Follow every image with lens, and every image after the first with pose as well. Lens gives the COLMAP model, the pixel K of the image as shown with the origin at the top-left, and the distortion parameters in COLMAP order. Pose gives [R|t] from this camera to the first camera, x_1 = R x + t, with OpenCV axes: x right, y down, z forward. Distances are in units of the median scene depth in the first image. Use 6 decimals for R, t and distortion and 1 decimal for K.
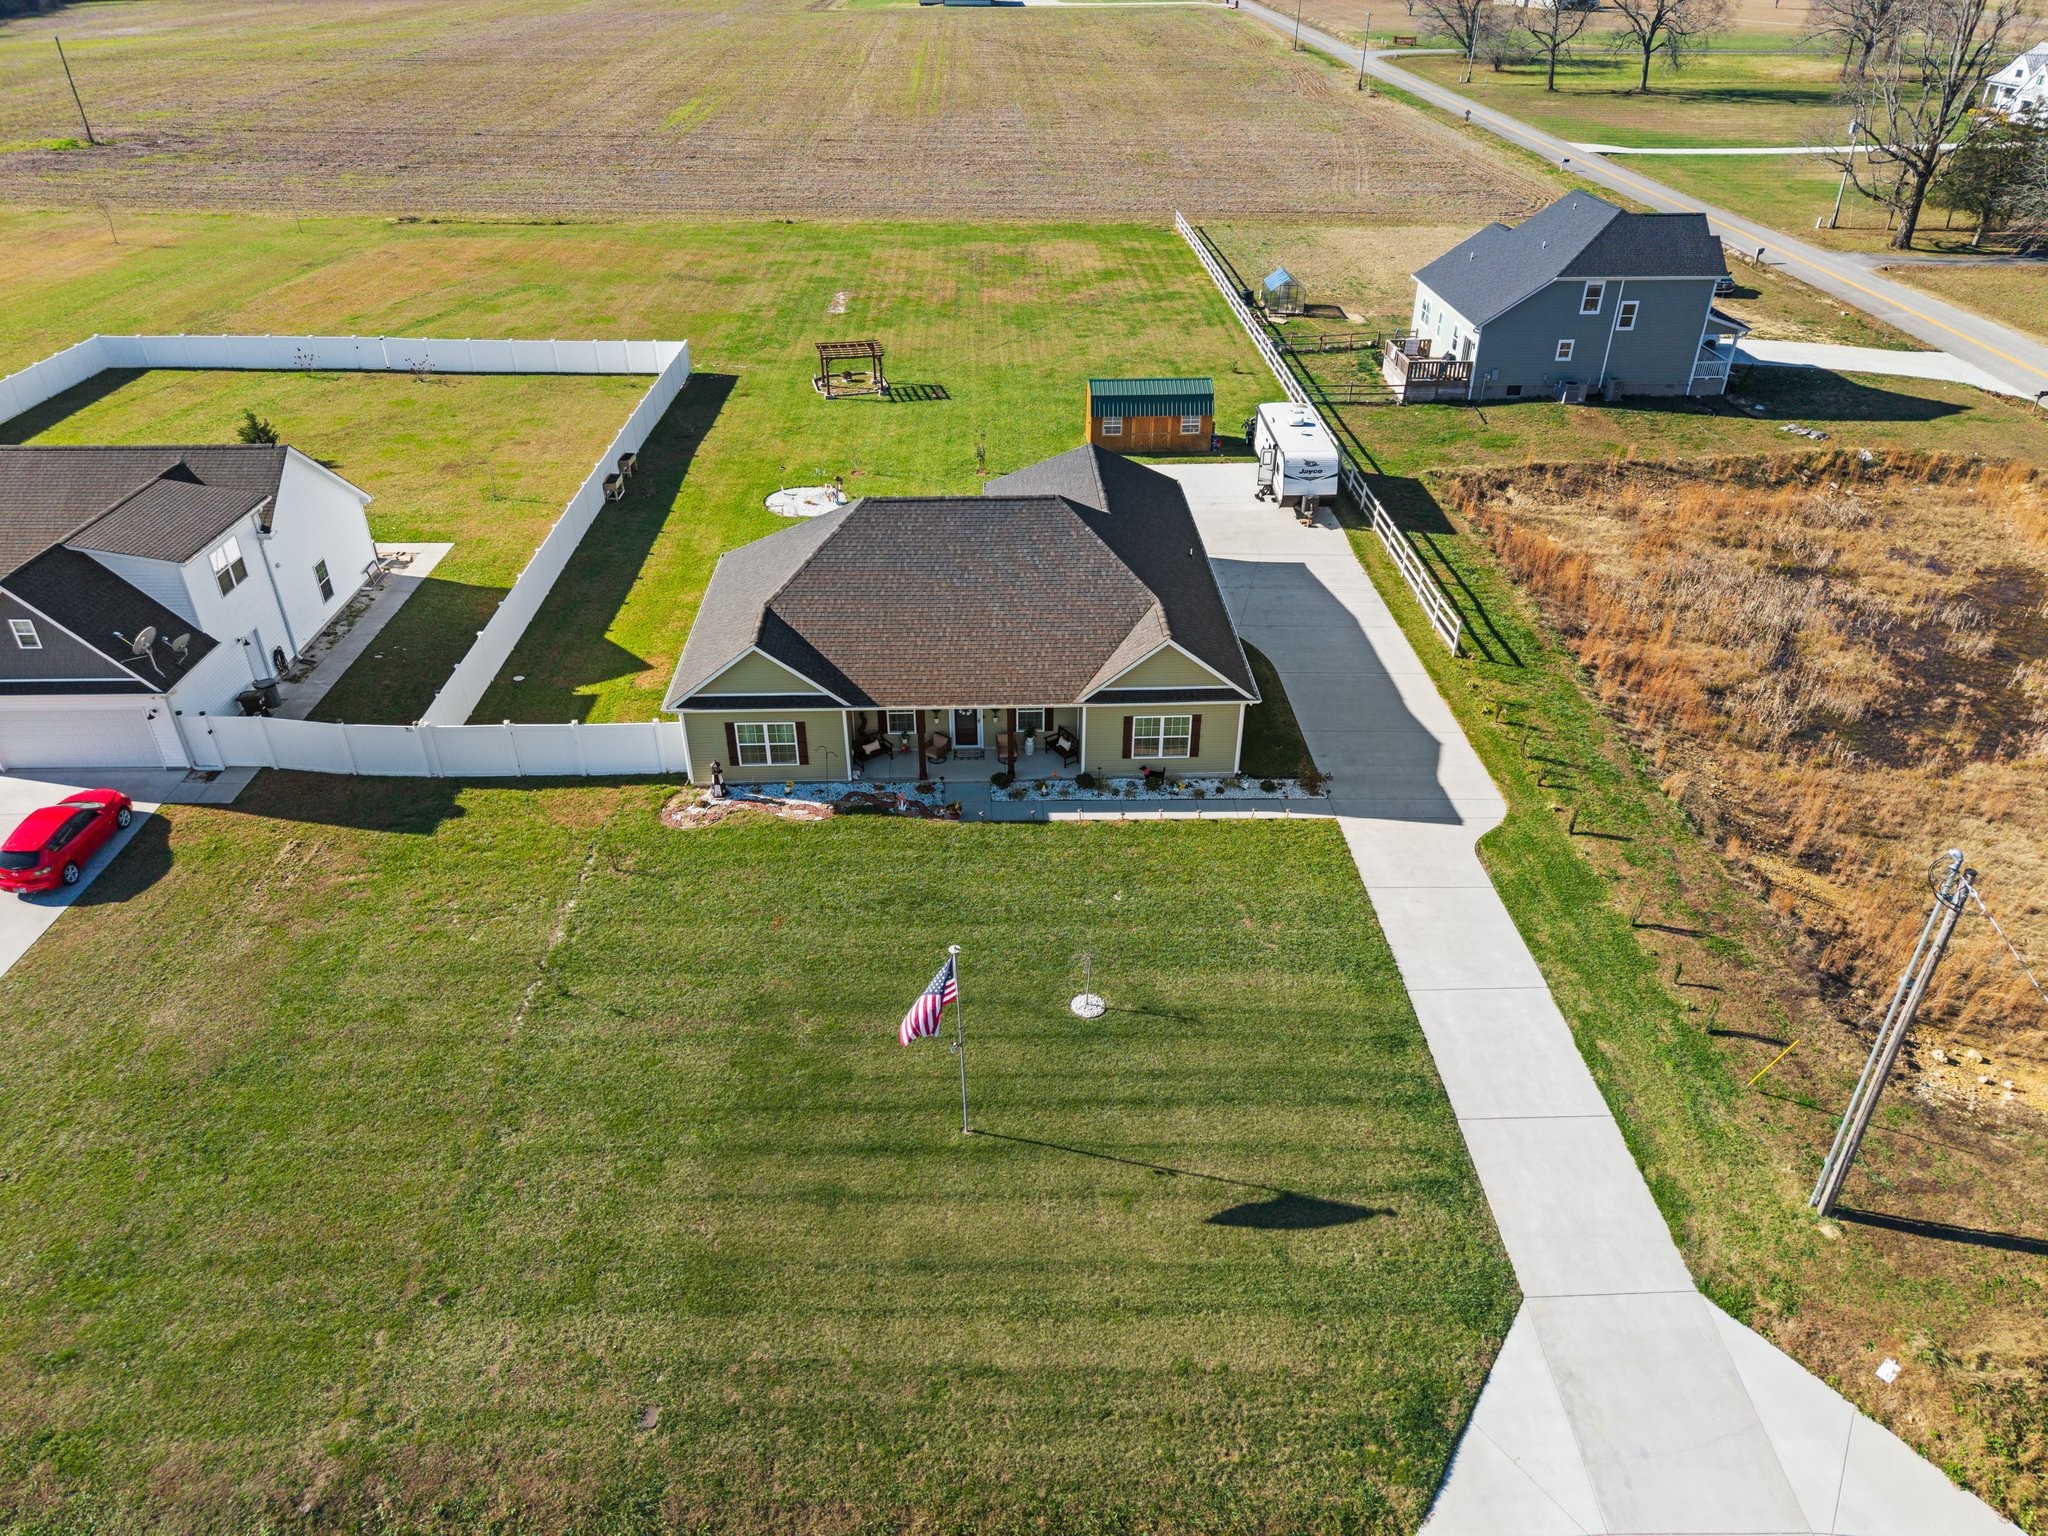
lens RADIAL K [[1374.0, 0, 1031.0], [0, 1374.0, 773.4], [0, 0, 1]] dist [0.018625, -0.015318]
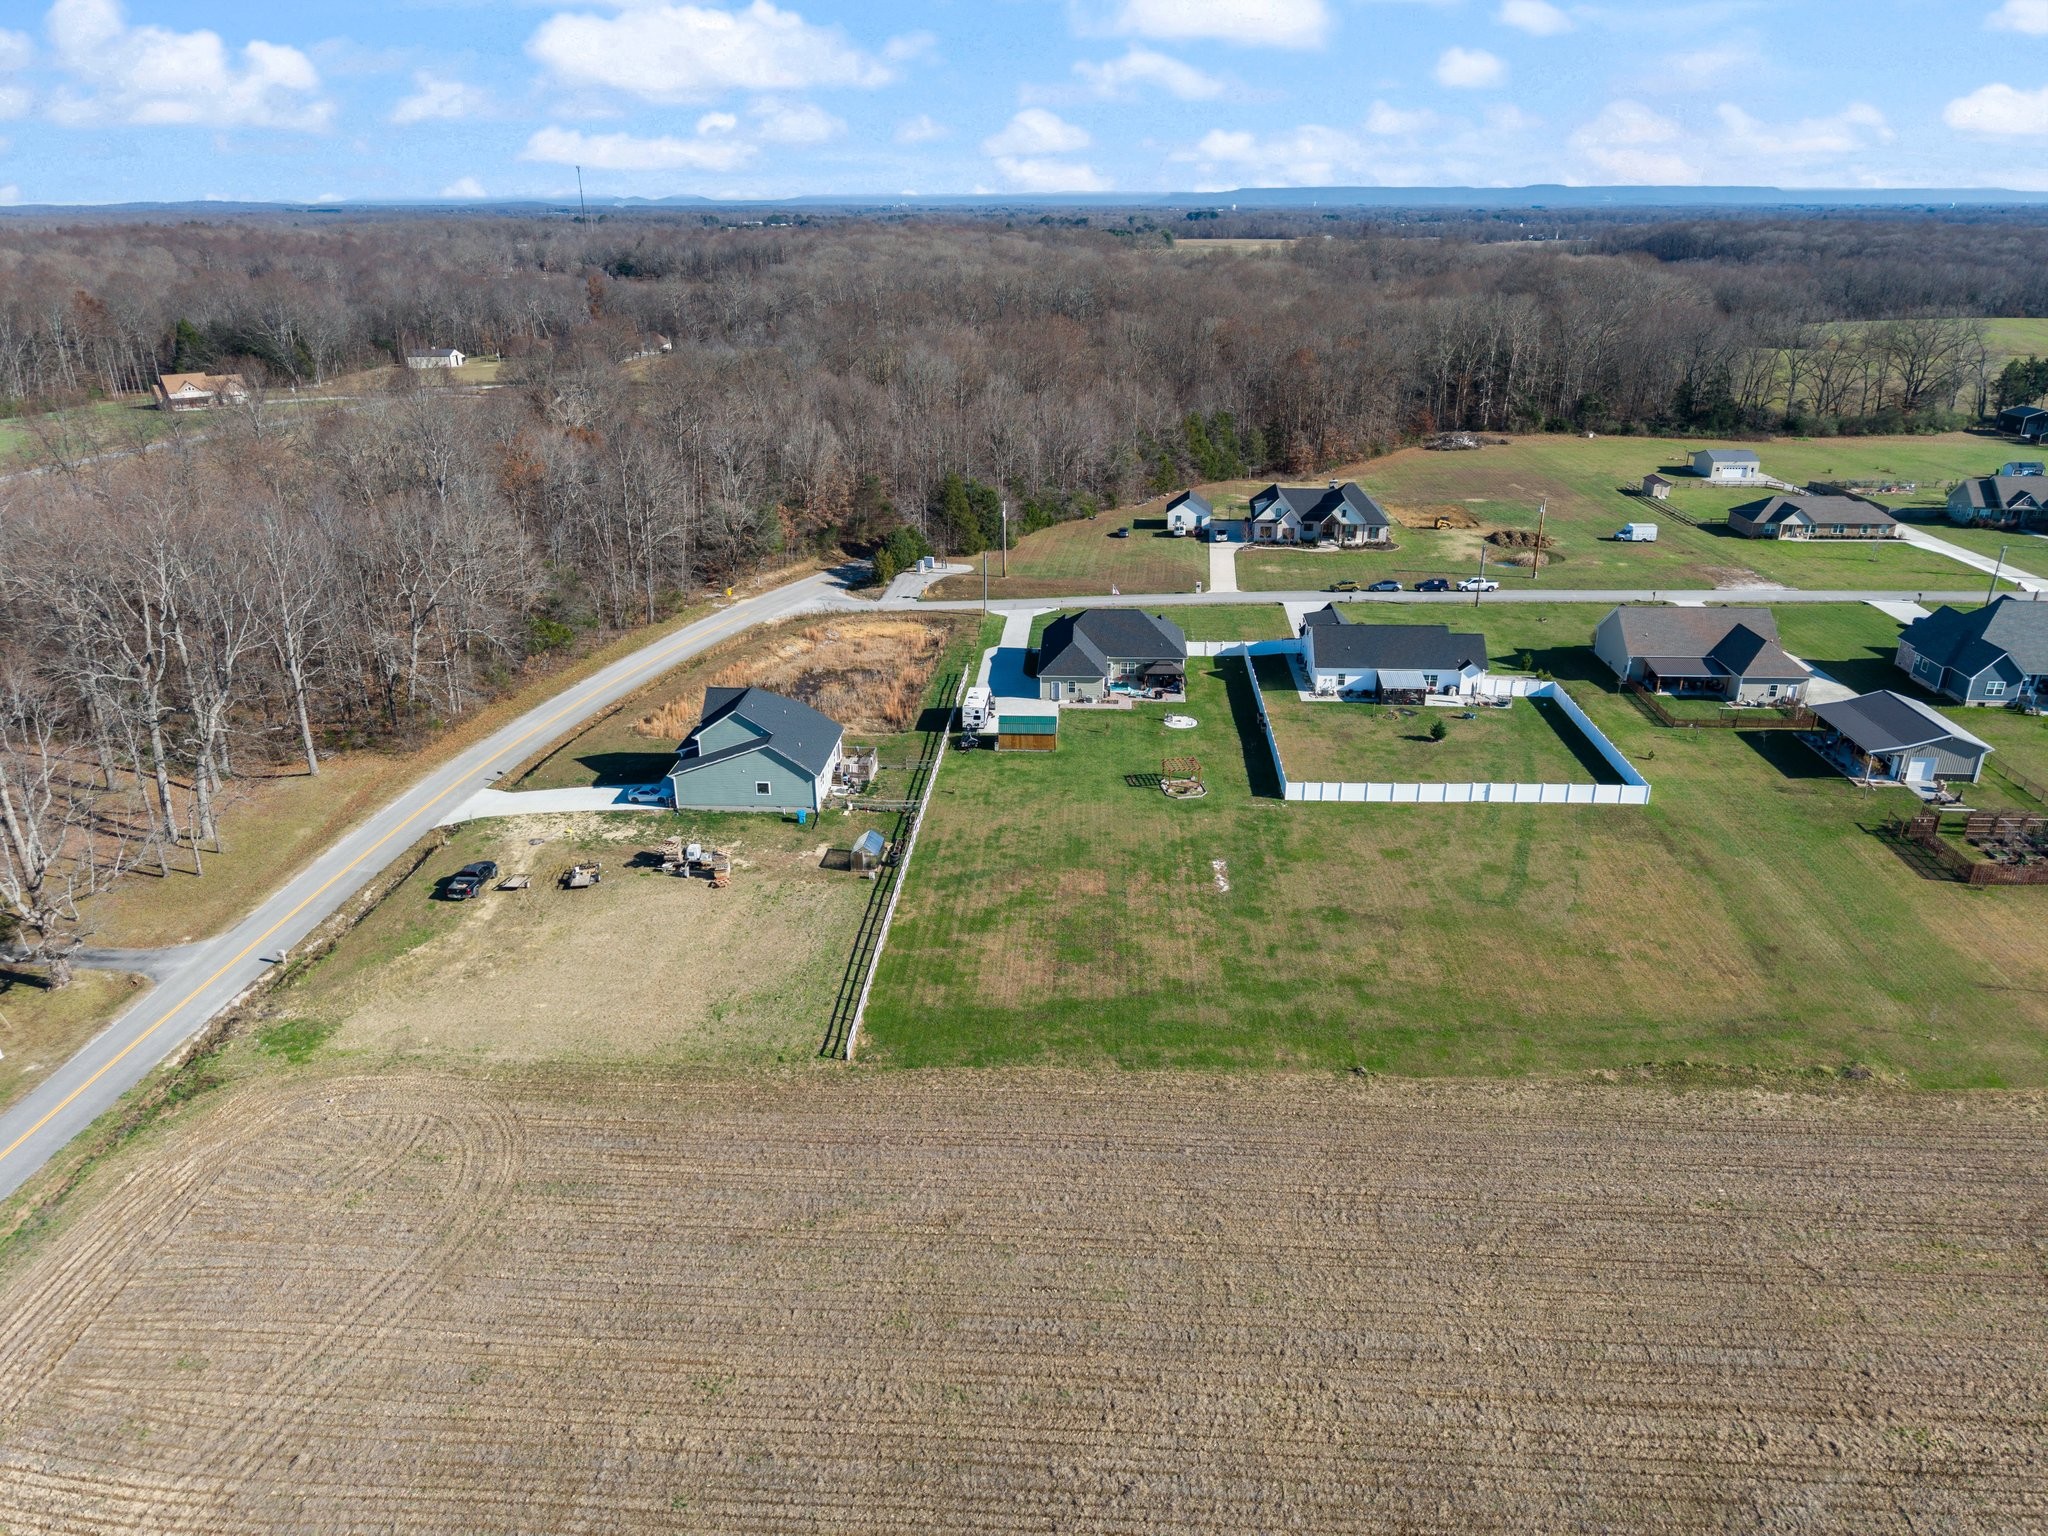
lens RADIAL K [[1374.0, 0, 1021.8], [0, 1374.0, 768.0], [0, 0, 1]] dist [0.018625, -0.015318]
pose [[-0.995492, -0.032496, 0.089105, -0.120129], [0.052960, 0.588921, 0.806454, -2.446402], [-0.078682, 0.807537, -0.584545, 2.901416]]
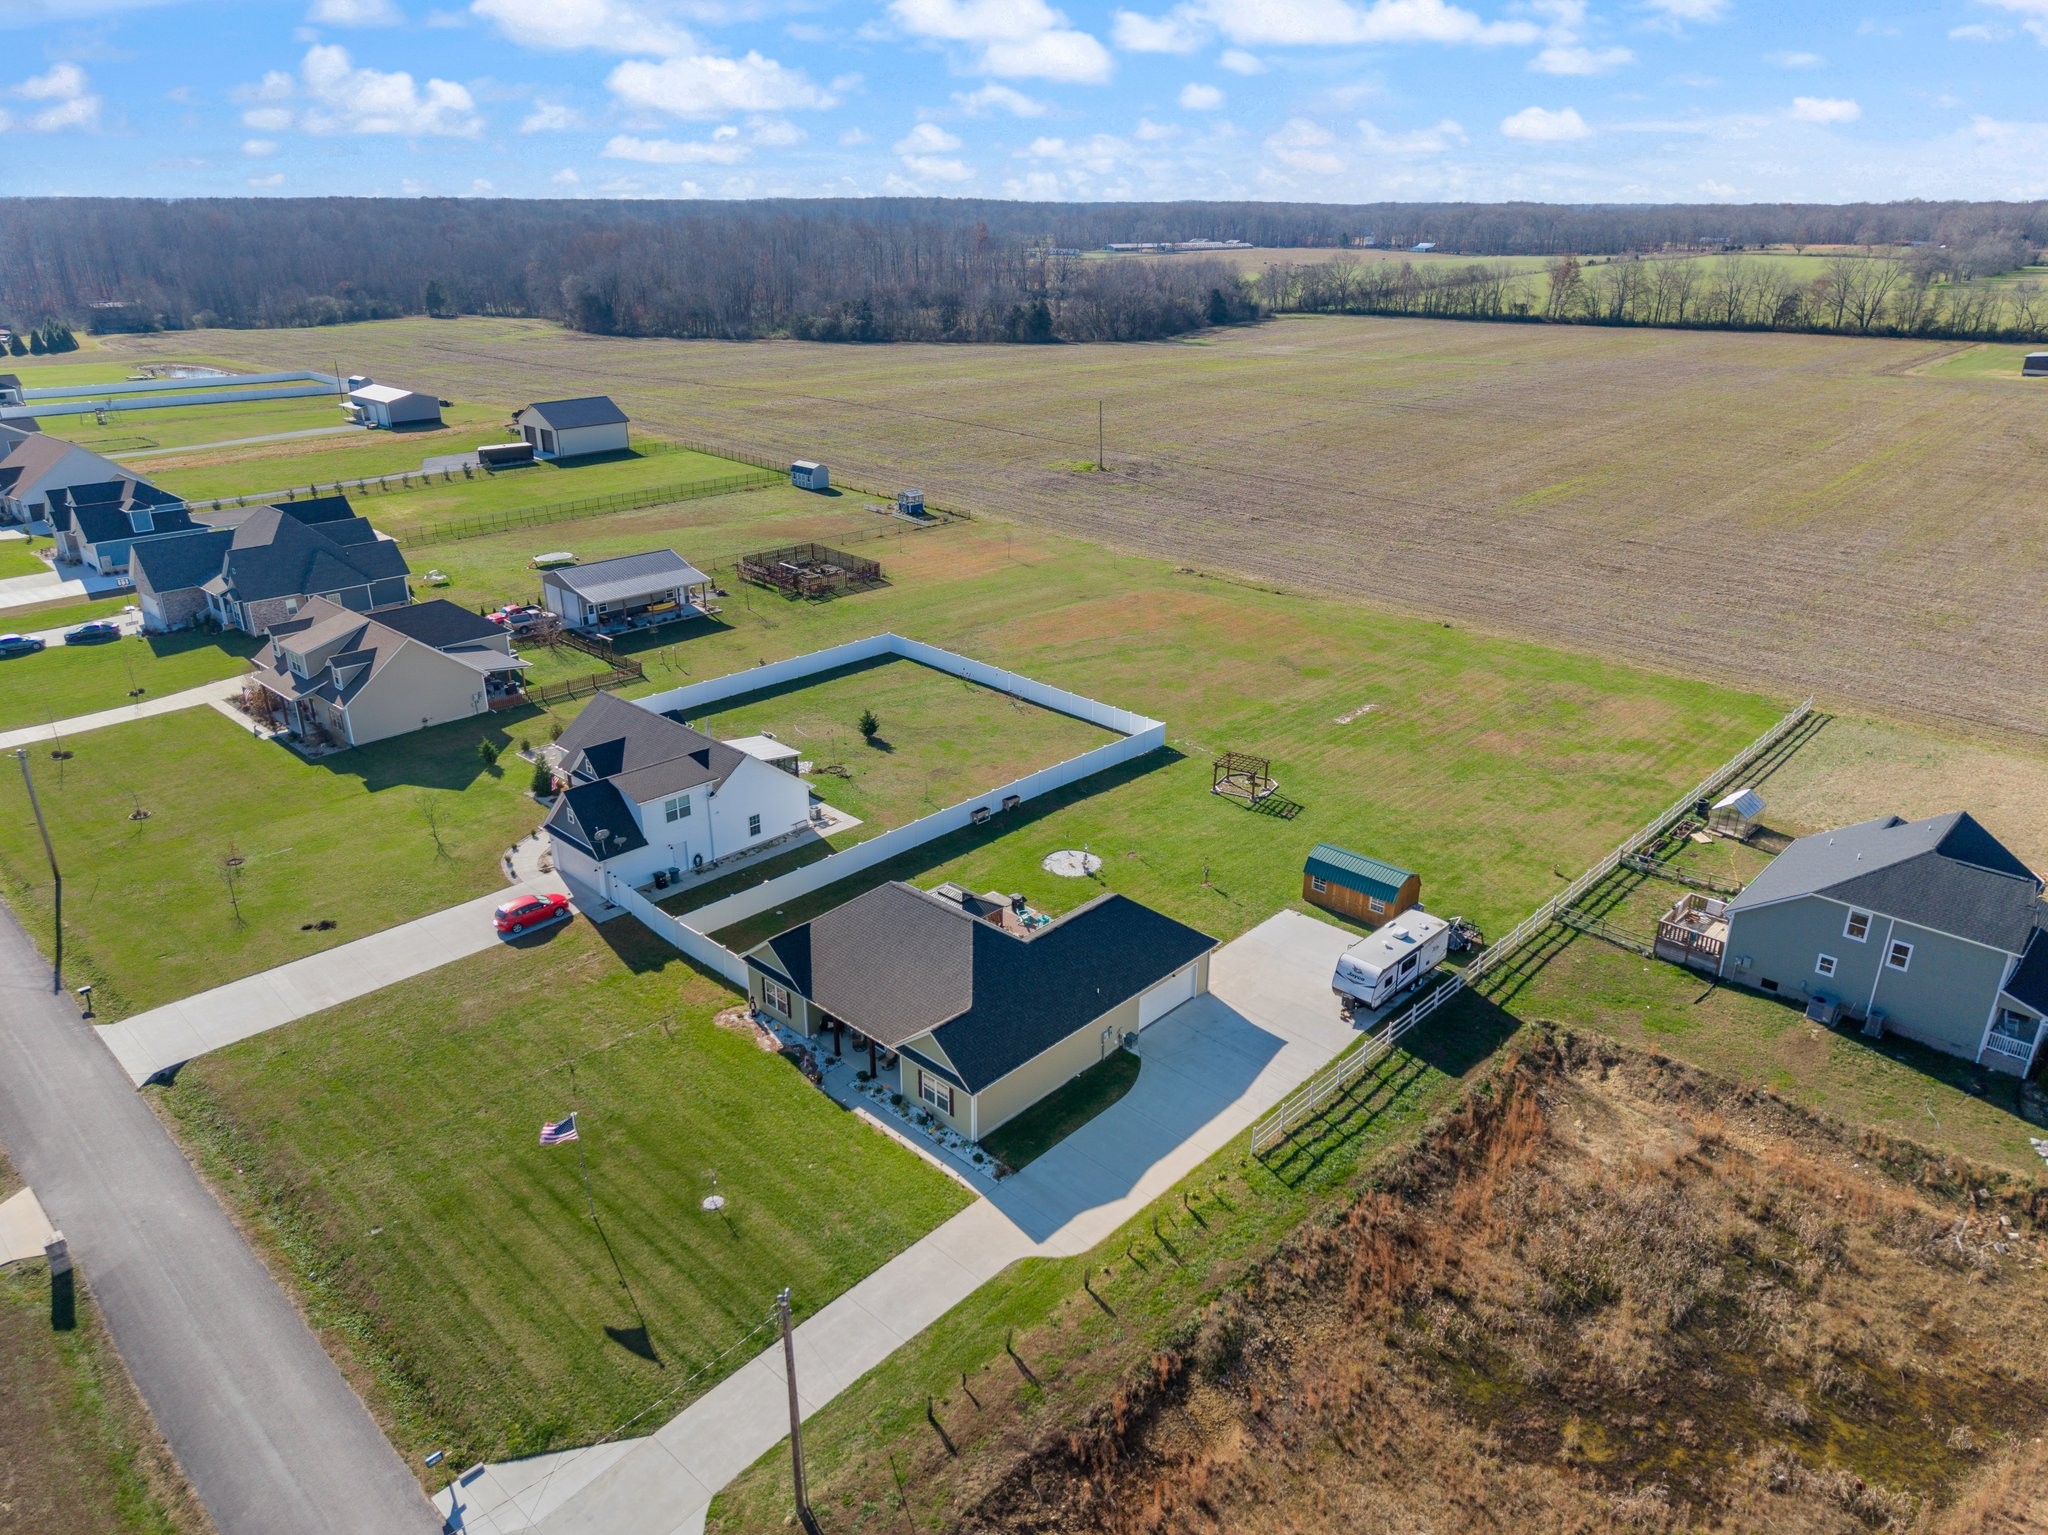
lens RADIAL K [[1374.0, 0, 1025.3], [0, 1374.0, 773.3], [0, 0, 1]] dist [0.018625, -0.015318]
pose [[0.702592, 0.273683, -0.656858, 0.818158], [-0.378445, 0.925424, -0.019212, -0.278651], [0.602614, 0.262083, 0.753770, -0.134680]]
